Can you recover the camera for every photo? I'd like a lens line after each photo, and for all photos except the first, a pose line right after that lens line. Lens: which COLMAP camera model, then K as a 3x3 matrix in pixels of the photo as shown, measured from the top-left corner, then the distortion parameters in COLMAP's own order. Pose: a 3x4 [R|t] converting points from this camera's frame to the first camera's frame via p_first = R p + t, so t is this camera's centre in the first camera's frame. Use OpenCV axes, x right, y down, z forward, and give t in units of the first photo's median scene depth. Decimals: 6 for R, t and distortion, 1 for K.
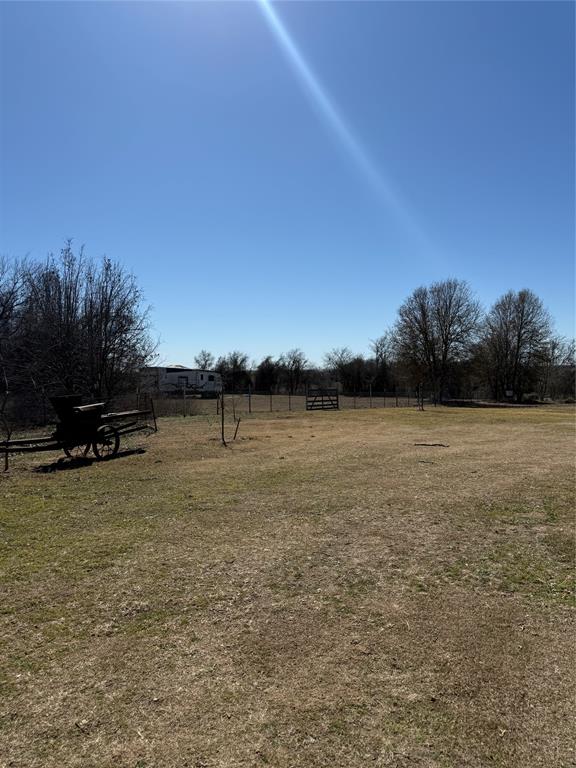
lens RADIAL K [[539.8, 0, 287.9], [0, 539.8, 388.4], [0, 0, 1]] dist [0.085686, -0.112843]
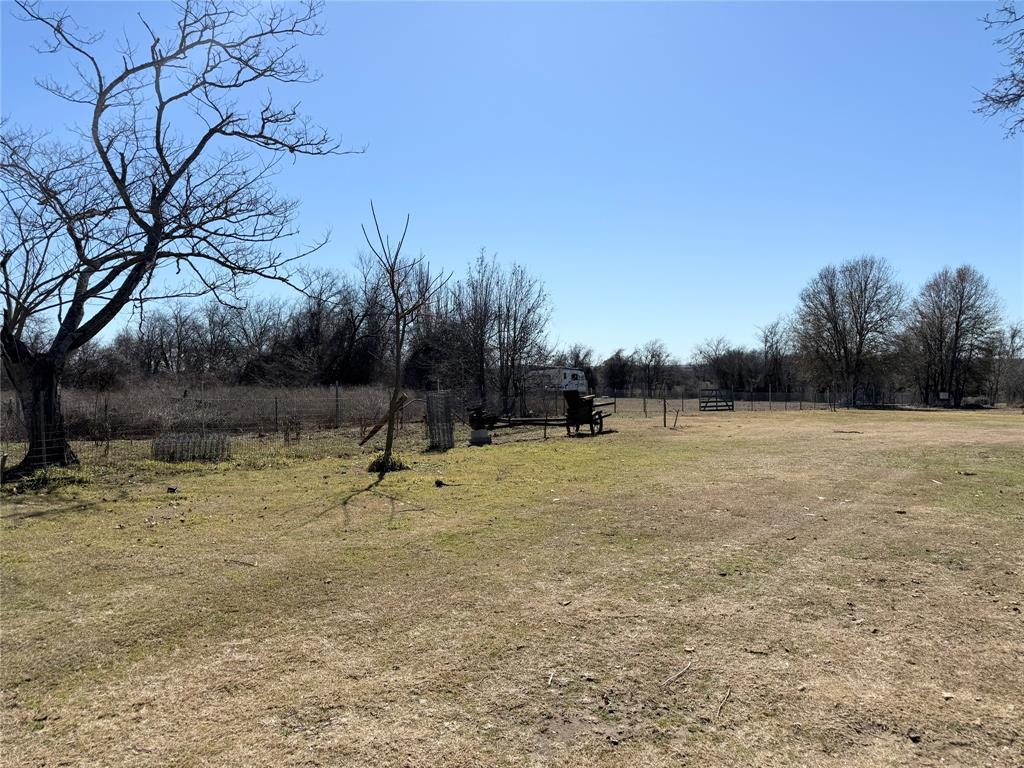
lens RADIAL K [[719.7, 0, 525.7], [0, 719.7, 384.6], [0, 0, 1]] dist [0.085686, -0.112843]
pose [[0.989511, 0.002688, -0.144431, -0.043822], [-0.003886, 0.999960, -0.008010, 0.003179], [0.144403, 0.008488, 0.989482, -0.140514]]
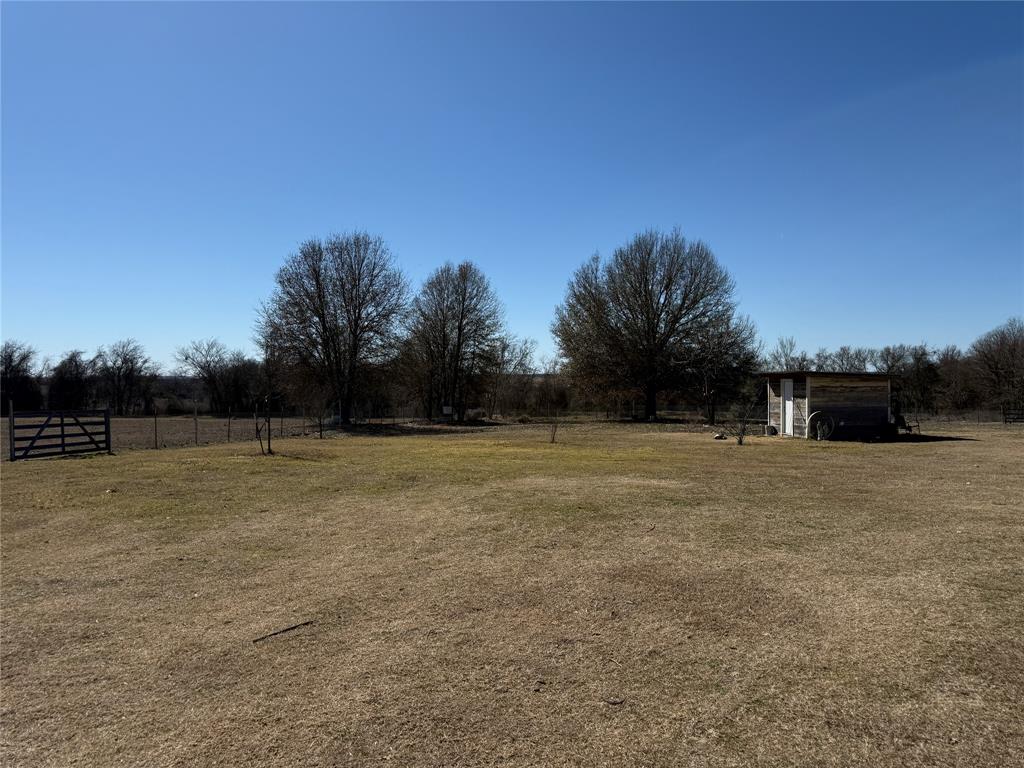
lens RADIAL K [[719.7, 0, 517.0], [0, 719.7, 388.3], [0, 0, 1]] dist [0.085686, -0.112843]
pose [[0.891086, 0.001288, 0.453833, 0.070705], [0.007777, 0.999806, -0.018107, -0.001798], [-0.453768, 0.019664, 0.890903, 0.149090]]
